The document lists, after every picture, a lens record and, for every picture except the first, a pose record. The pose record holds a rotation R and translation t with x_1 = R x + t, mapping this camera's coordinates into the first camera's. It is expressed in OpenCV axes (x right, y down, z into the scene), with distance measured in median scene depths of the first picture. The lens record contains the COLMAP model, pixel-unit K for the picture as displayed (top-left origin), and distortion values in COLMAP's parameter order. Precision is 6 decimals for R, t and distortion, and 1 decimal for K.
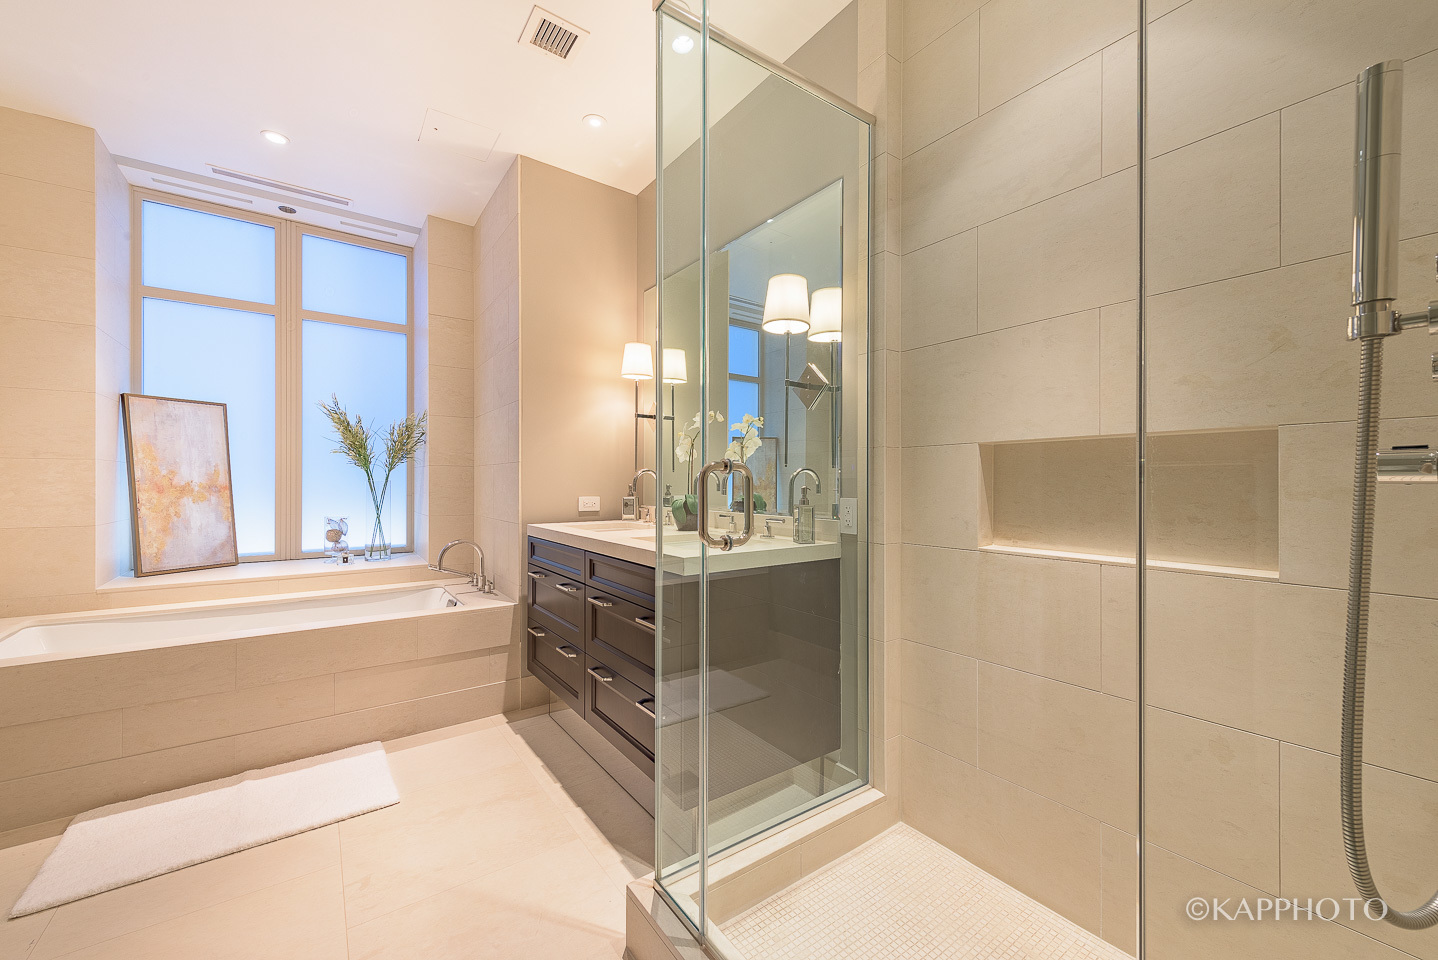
lens RADIAL K [[579.2, 0, 723.1], [0, 579.2, 468.3], [0, 0, 1]] dist [0.003844, -0.001672]
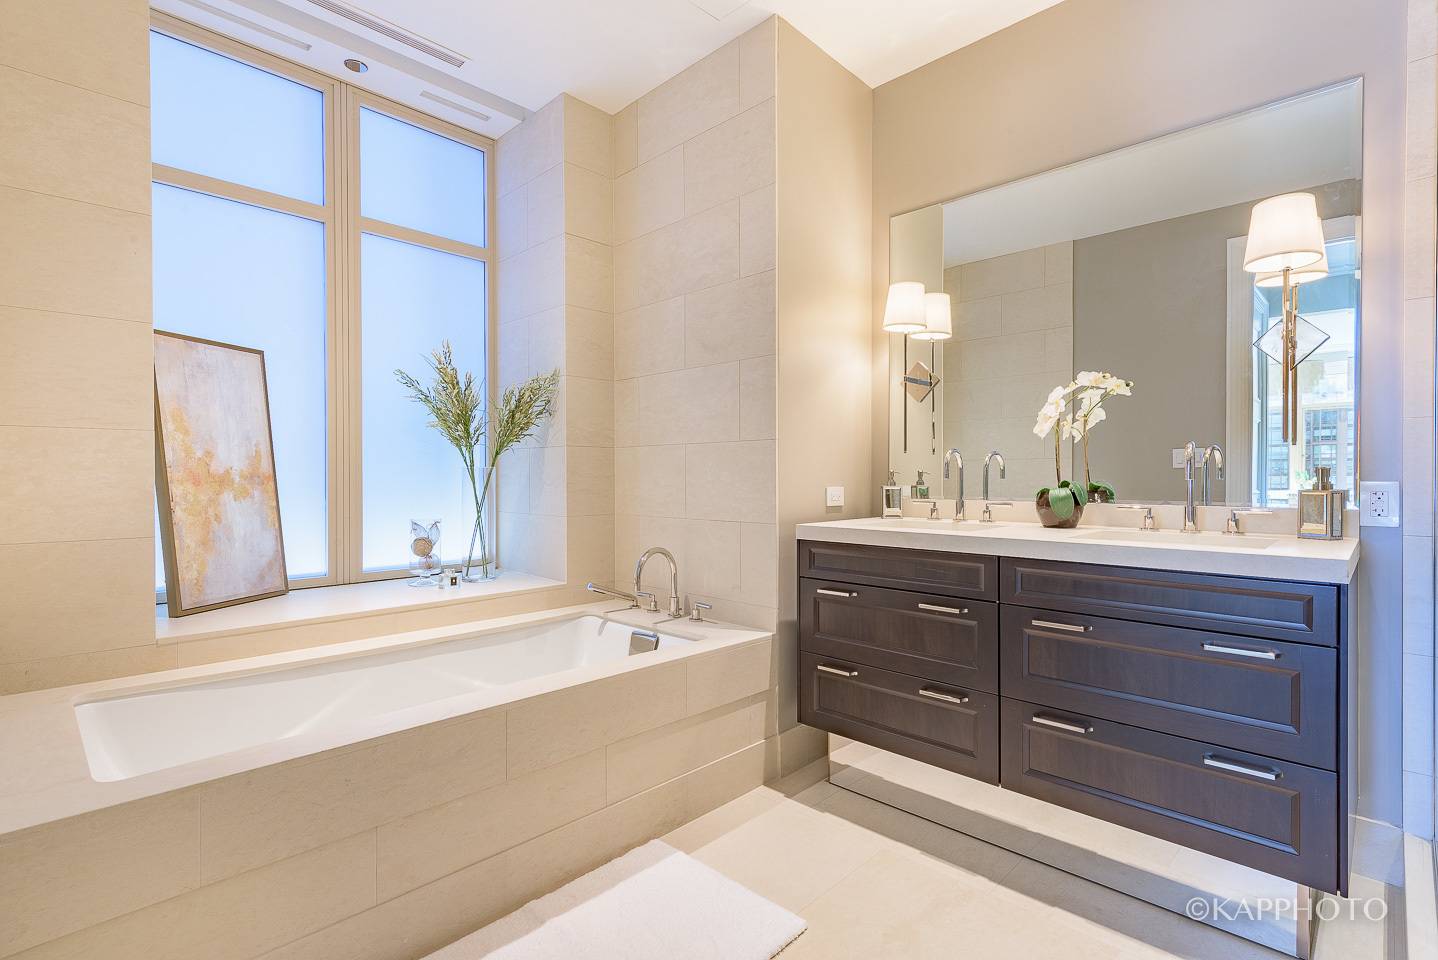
lens RADIAL K [[714.1, 0, 706.1], [0, 714.1, 457.0], [0, 0, 1]] dist [0.016068, -0.000403]
pose [[0.985635, 0.000726, 0.168886, -0.517804], [-0.000287, 0.999997, -0.002628, 0.012451], [-0.168887, 0.002542, 0.985632, 0.110222]]
